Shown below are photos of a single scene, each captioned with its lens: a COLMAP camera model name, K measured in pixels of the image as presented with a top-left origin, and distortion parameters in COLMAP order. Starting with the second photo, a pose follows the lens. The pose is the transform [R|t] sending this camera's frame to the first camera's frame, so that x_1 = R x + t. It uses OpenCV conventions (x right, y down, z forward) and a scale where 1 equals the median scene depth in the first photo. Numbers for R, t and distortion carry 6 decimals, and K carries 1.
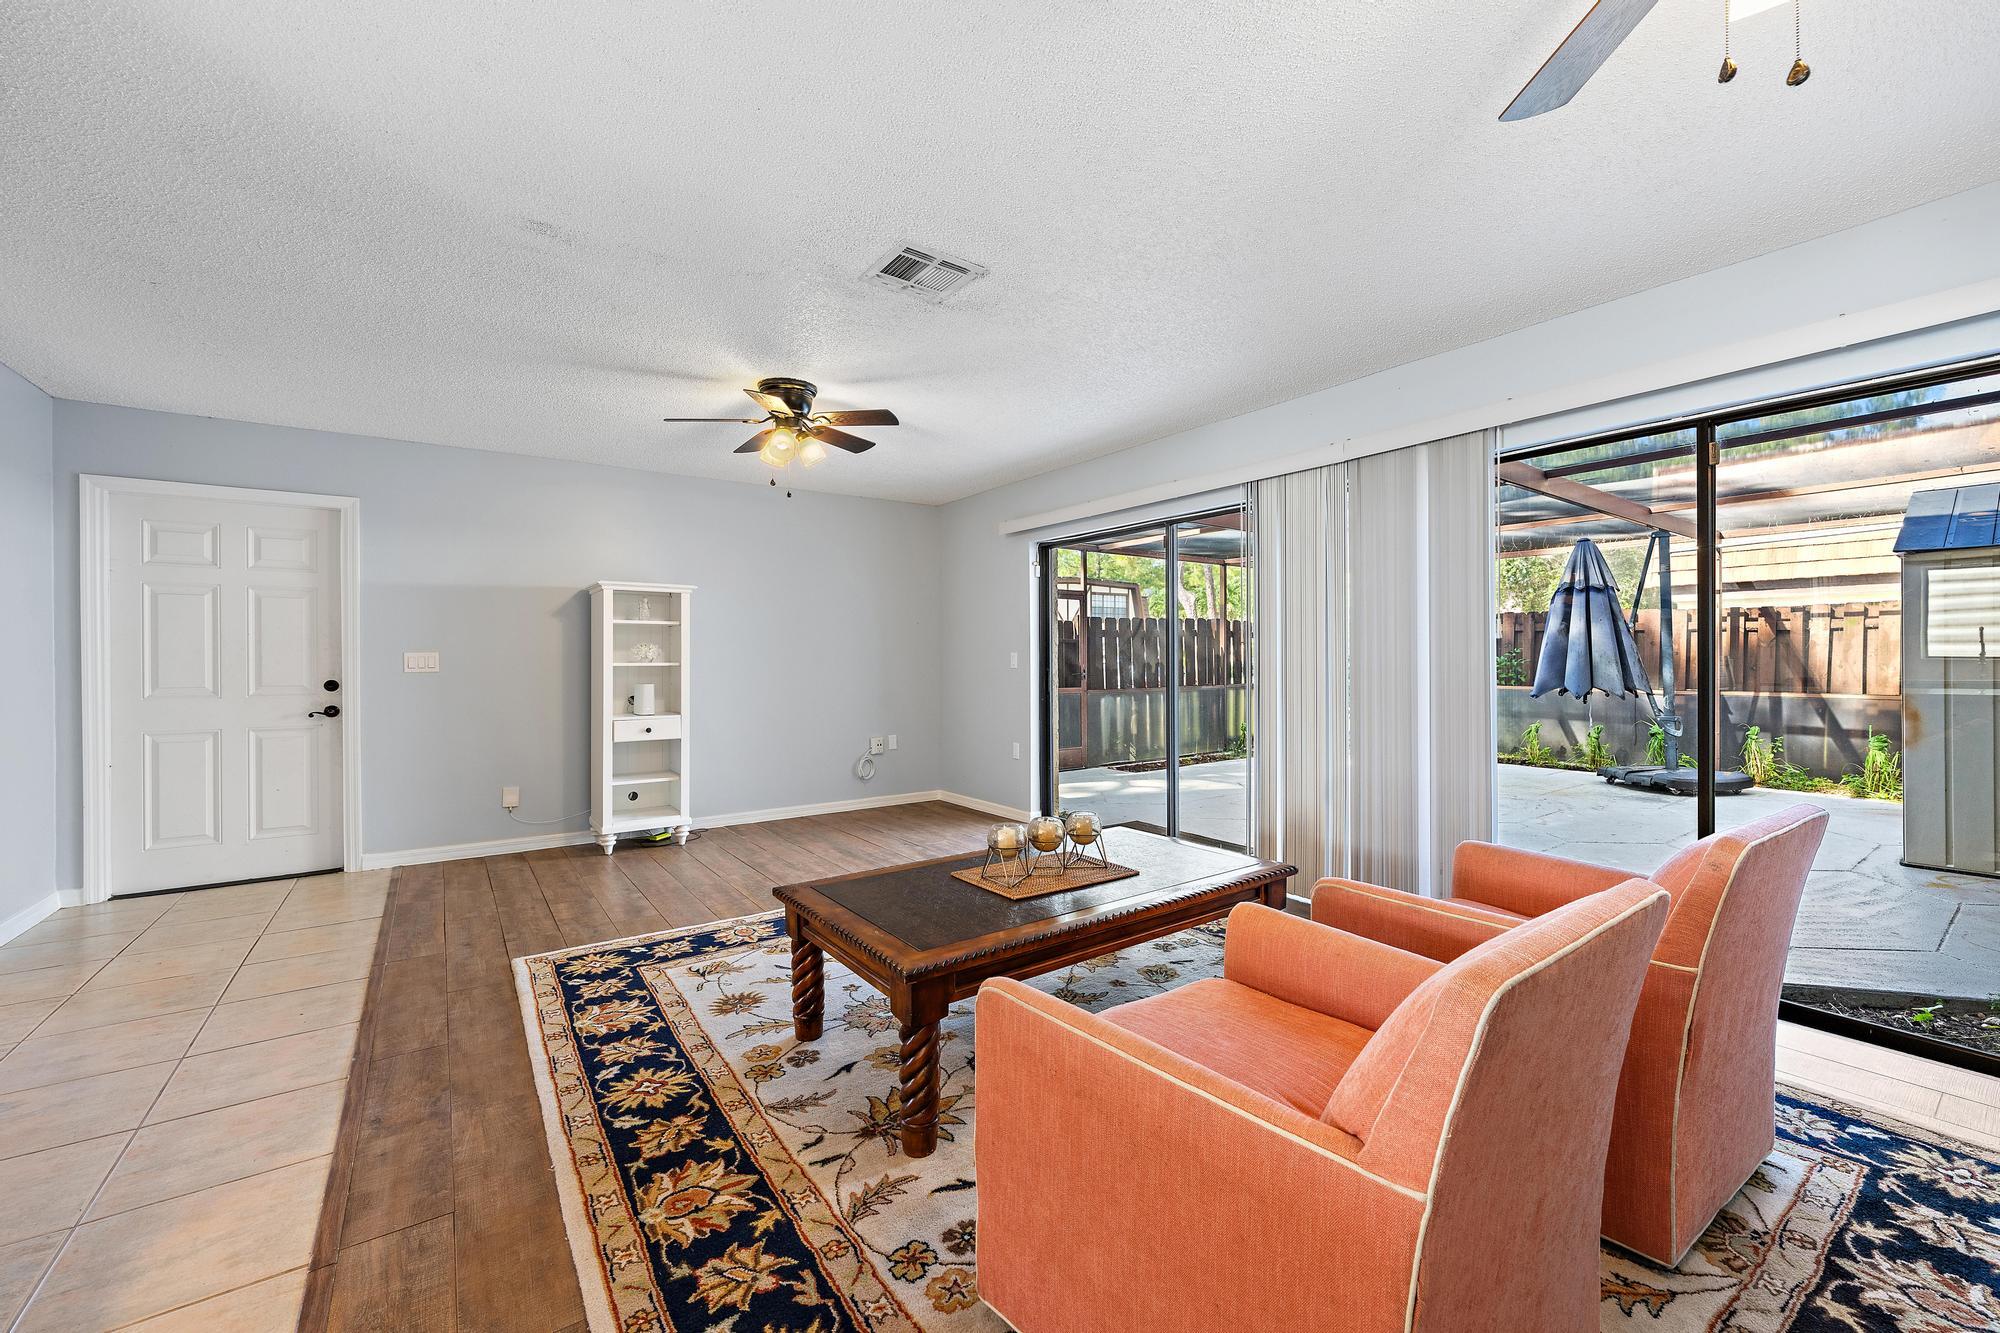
lens RADIAL K [[787.2, 0, 1002.4], [0, 787.2, 664.4], [0, 0, 1]] dist [-0.000780, -0.000011]
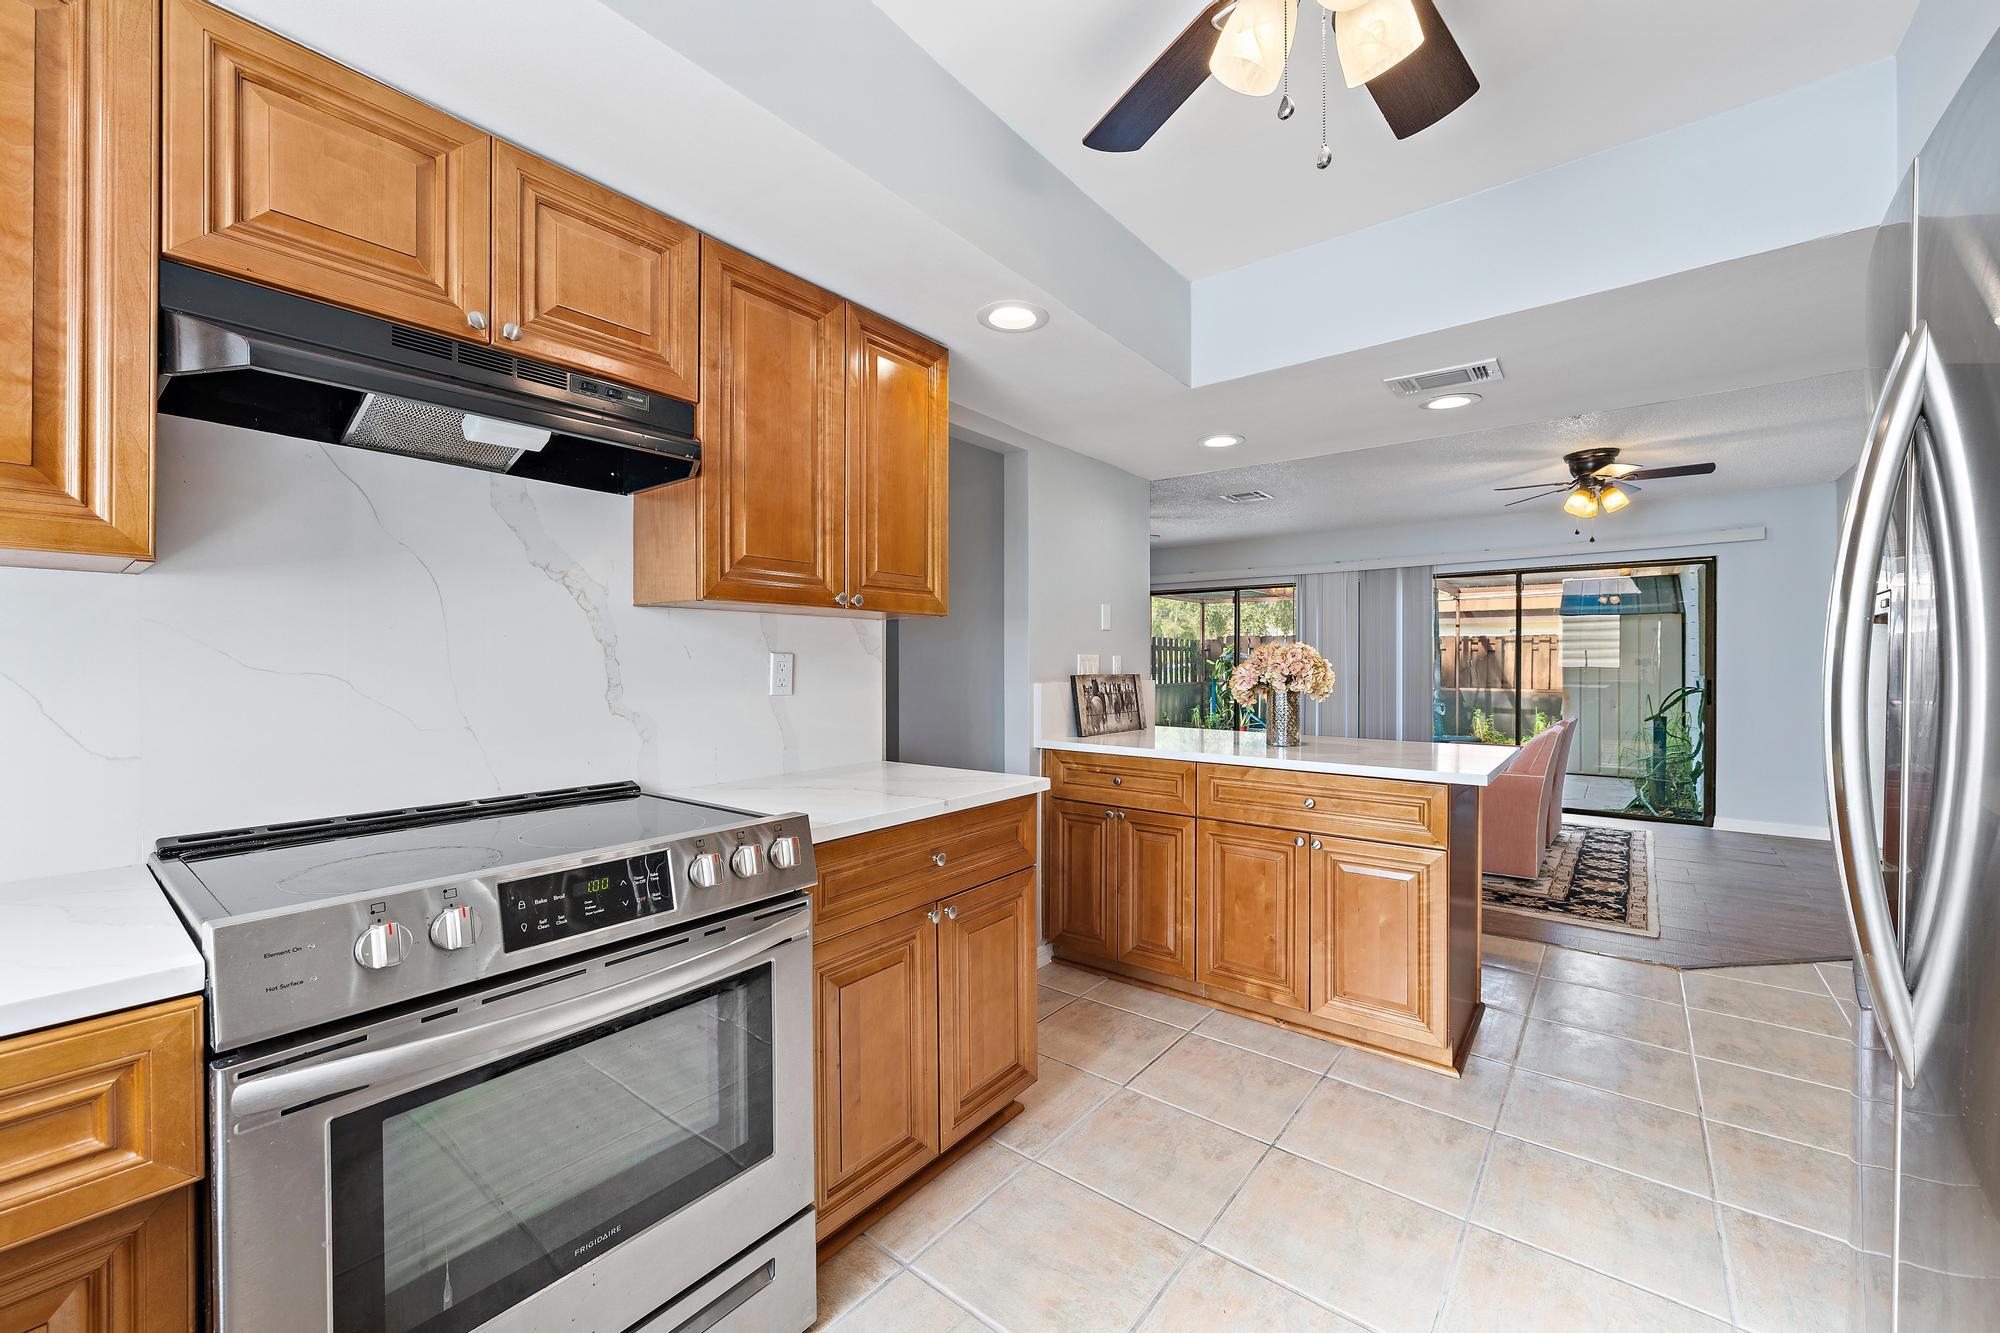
lens RADIAL K [[787.2, 0, 992.3], [0, 787.2, 663.7], [0, 0, 1]] dist [-0.000780, -0.000011]
pose [[0.964409, 0.004618, 0.264374, -0.458562], [-0.003267, 0.999979, -0.005550, -0.002641], [-0.264394, 0.004489, 0.964404, -0.318222]]
